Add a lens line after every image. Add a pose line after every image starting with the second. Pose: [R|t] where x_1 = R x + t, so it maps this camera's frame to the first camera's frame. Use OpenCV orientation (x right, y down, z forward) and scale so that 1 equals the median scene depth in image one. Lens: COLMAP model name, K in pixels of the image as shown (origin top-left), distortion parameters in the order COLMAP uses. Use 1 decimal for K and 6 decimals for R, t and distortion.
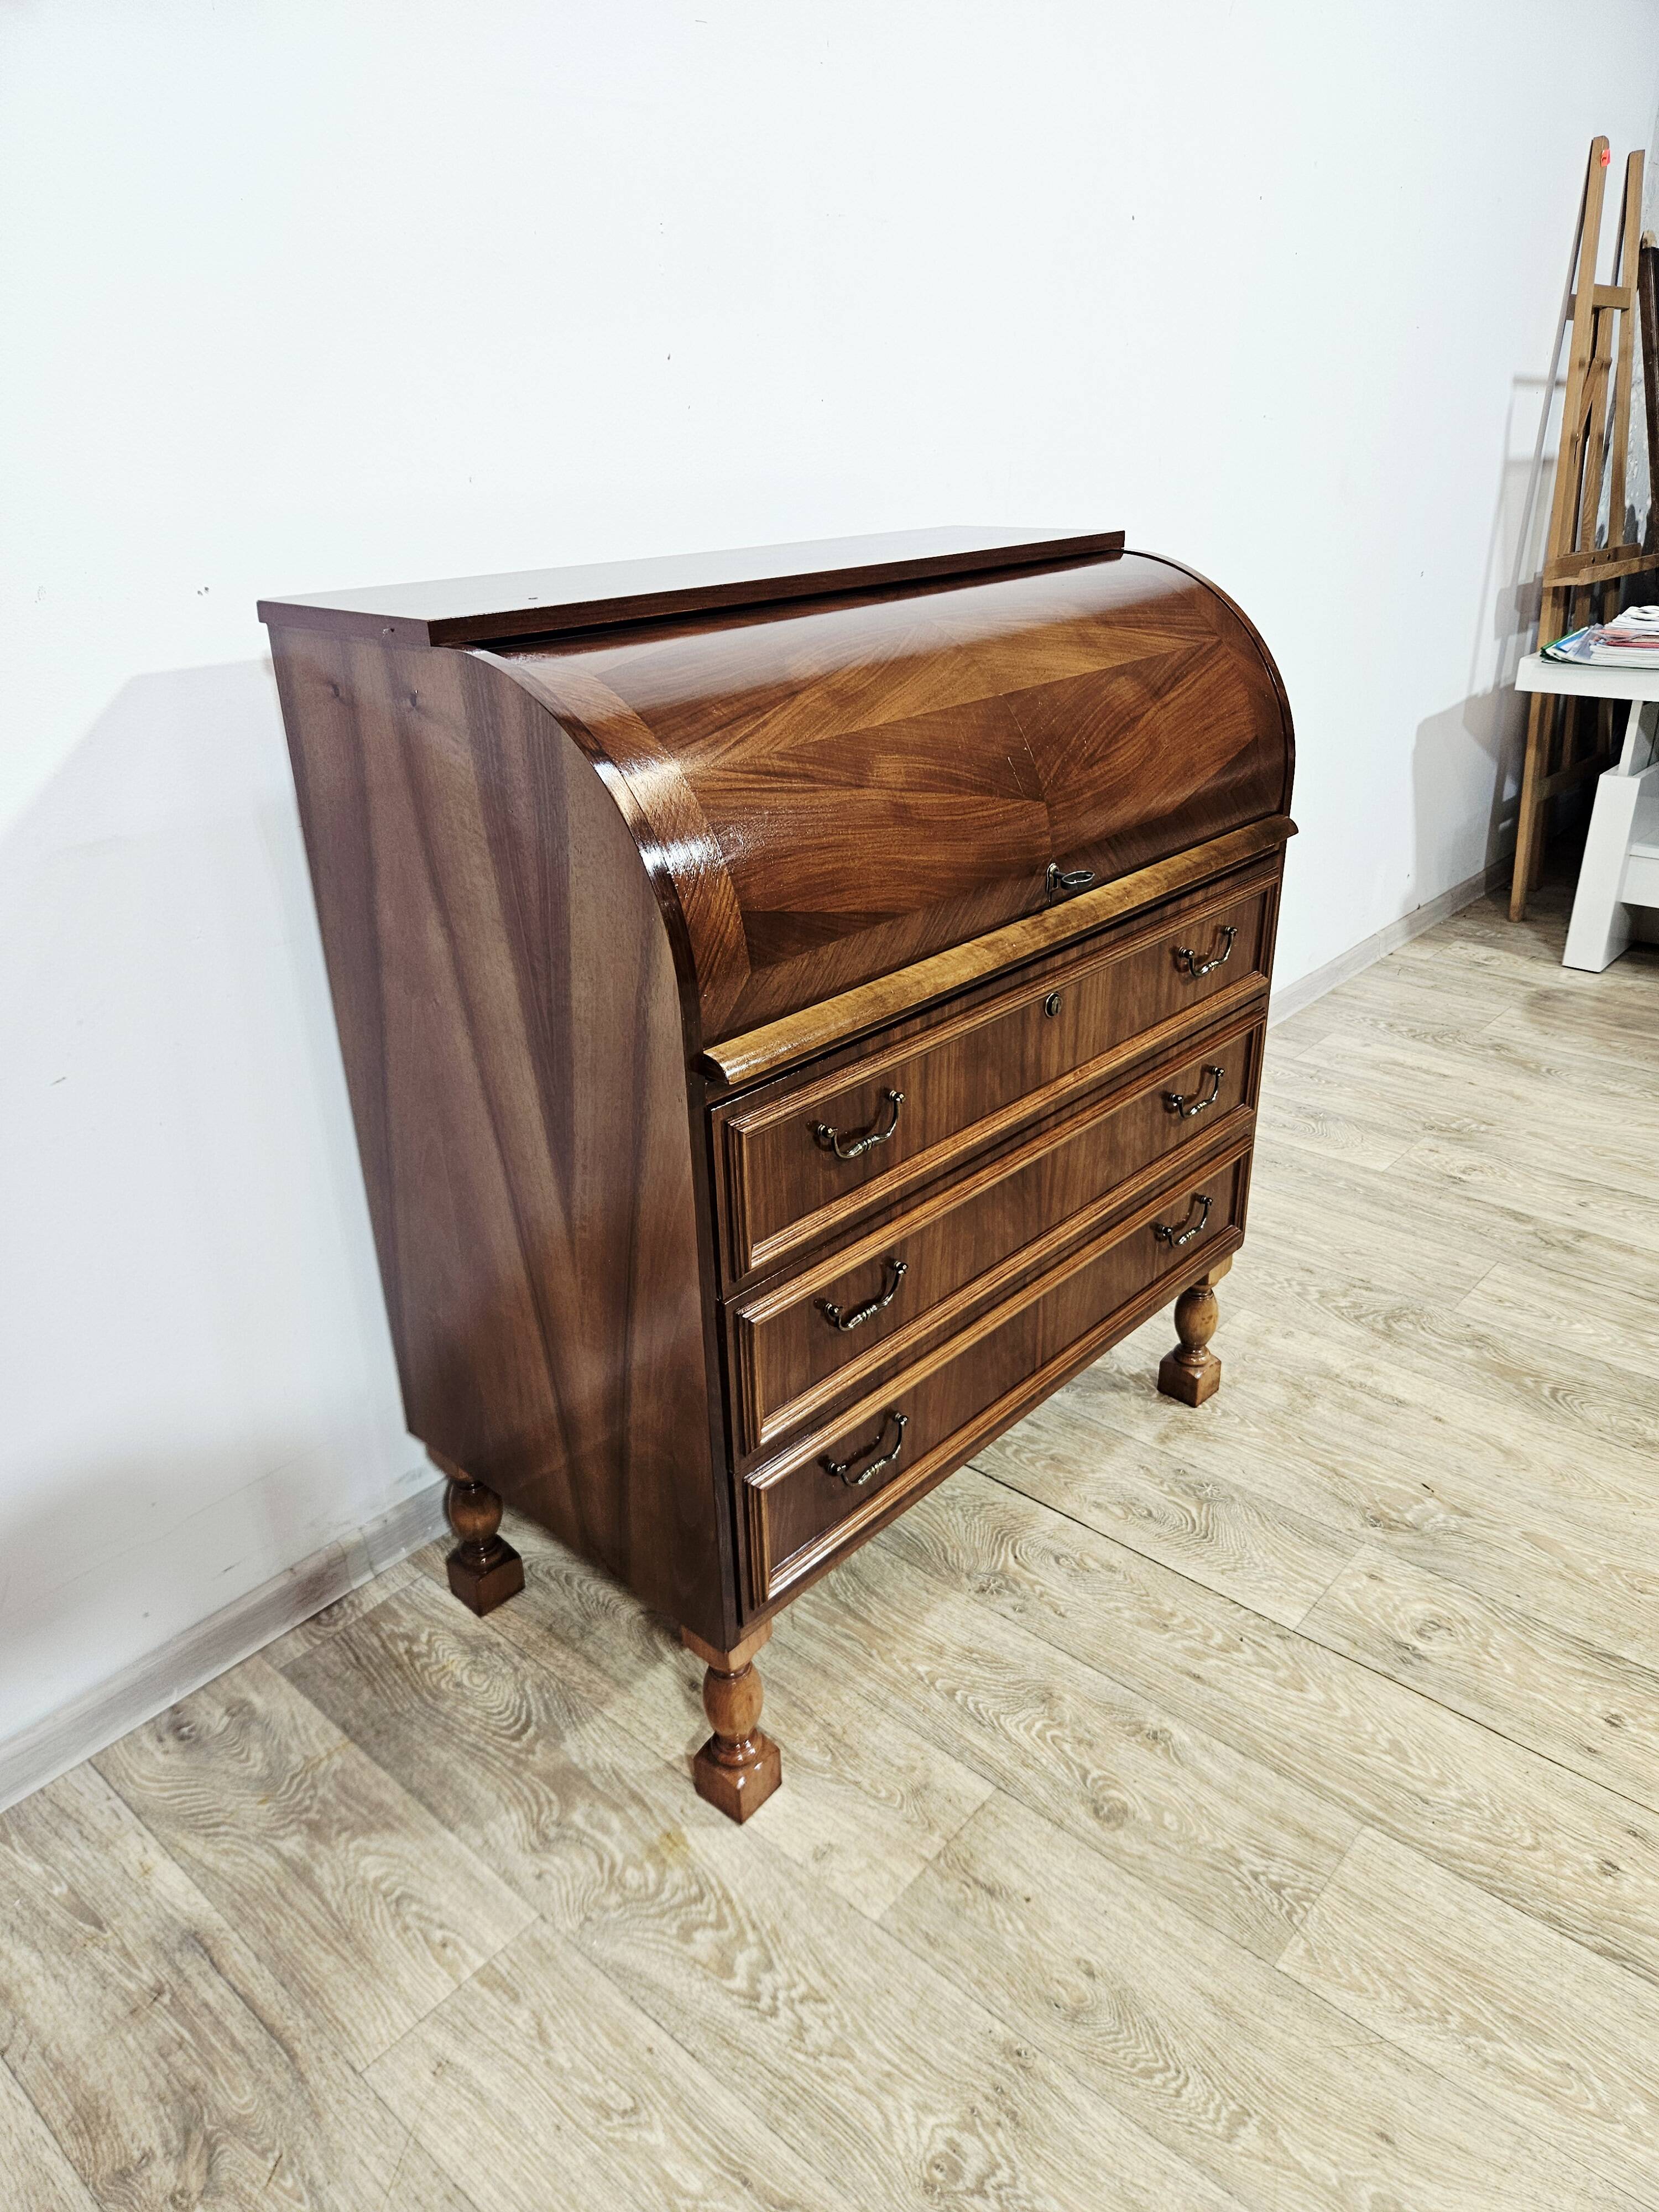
lens RADIAL K [[1511.0, 0, 845.7], [0, 1511.0, 1104.2], [0, 0, 1]] dist [0.048304, -0.051617]
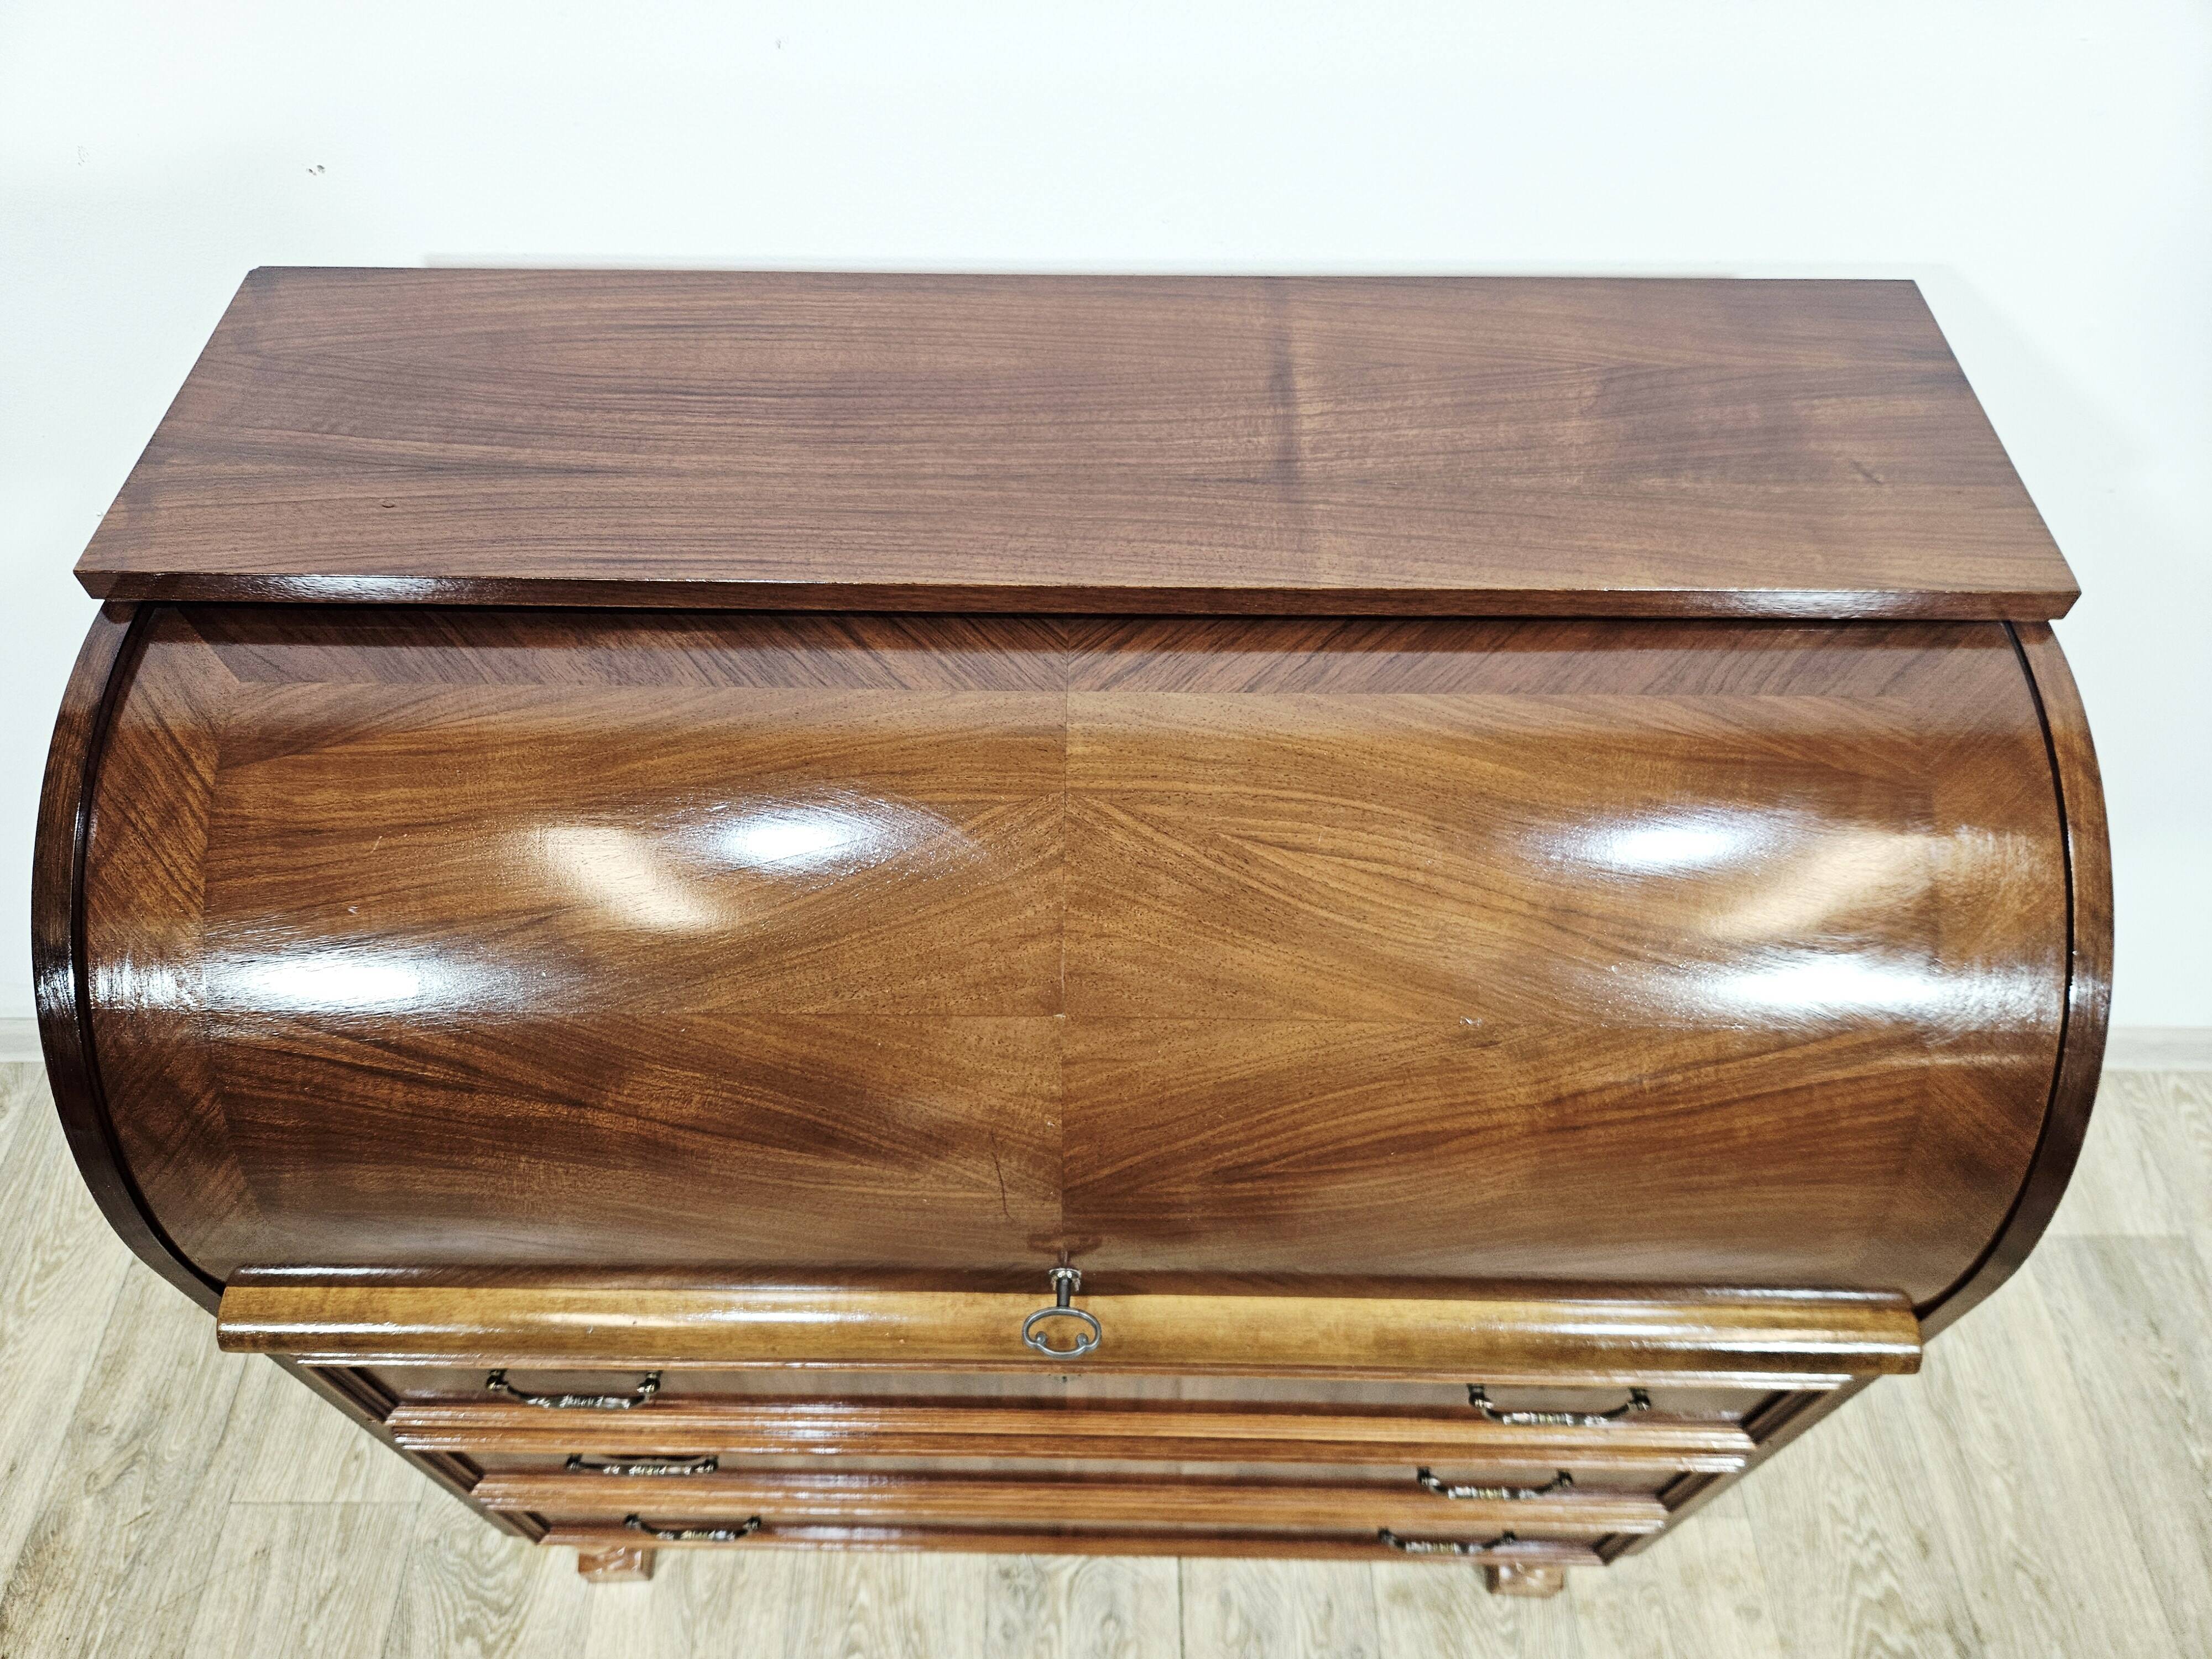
lens RADIAL K [[1511.0, 0, 1075.4], [0, 1511.0, 828.5], [0, 0, 1]] dist [0.048304, -0.051617]
pose [[0.654049, 0.616536, -0.438296, 0.262410], [-0.327849, 0.753200, 0.570267, -0.553492], [0.681715, -0.229287, 0.694761, 0.605788]]
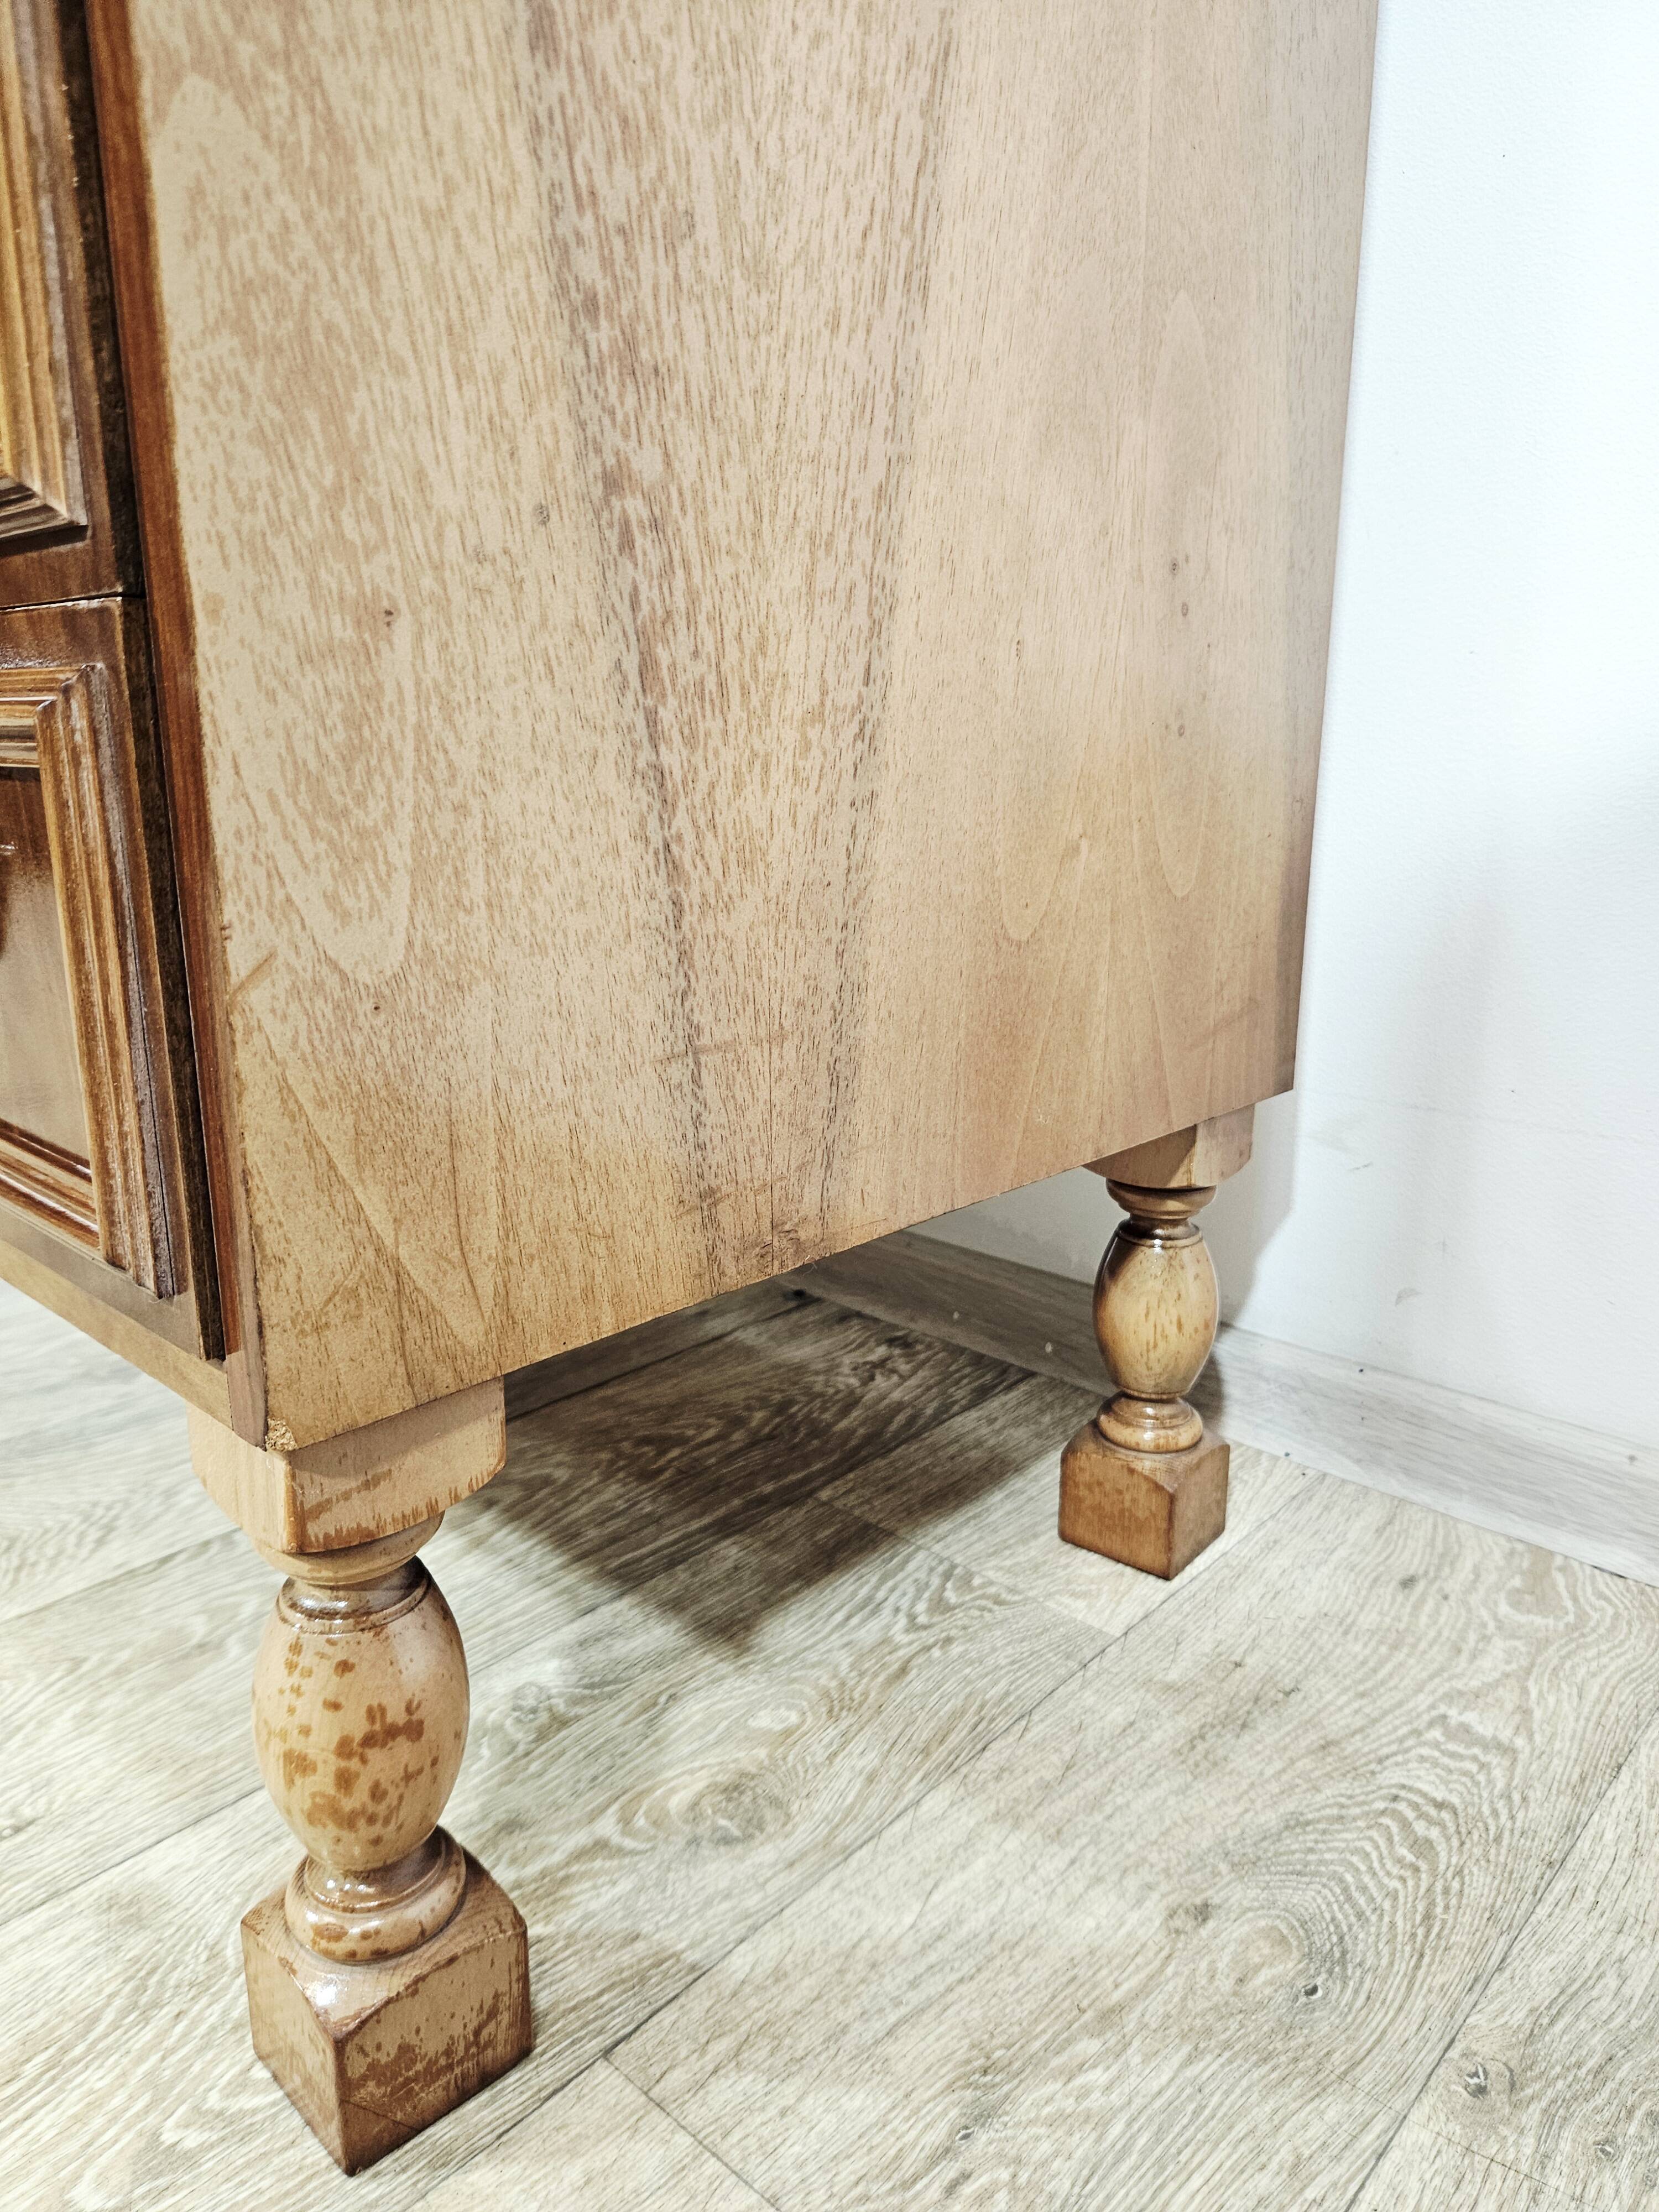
lens RADIAL K [[1511.0, 0, 842.6], [0, 1511.0, 1117.2], [0, 0, 1]] dist [0.048304, -0.051617]
pose [[-0.023112, 0.263486, -0.964386, 0.548561], [-0.419417, 0.873092, 0.248594, -0.016632], [0.907499, 0.410226, 0.090331, 1.339116]]
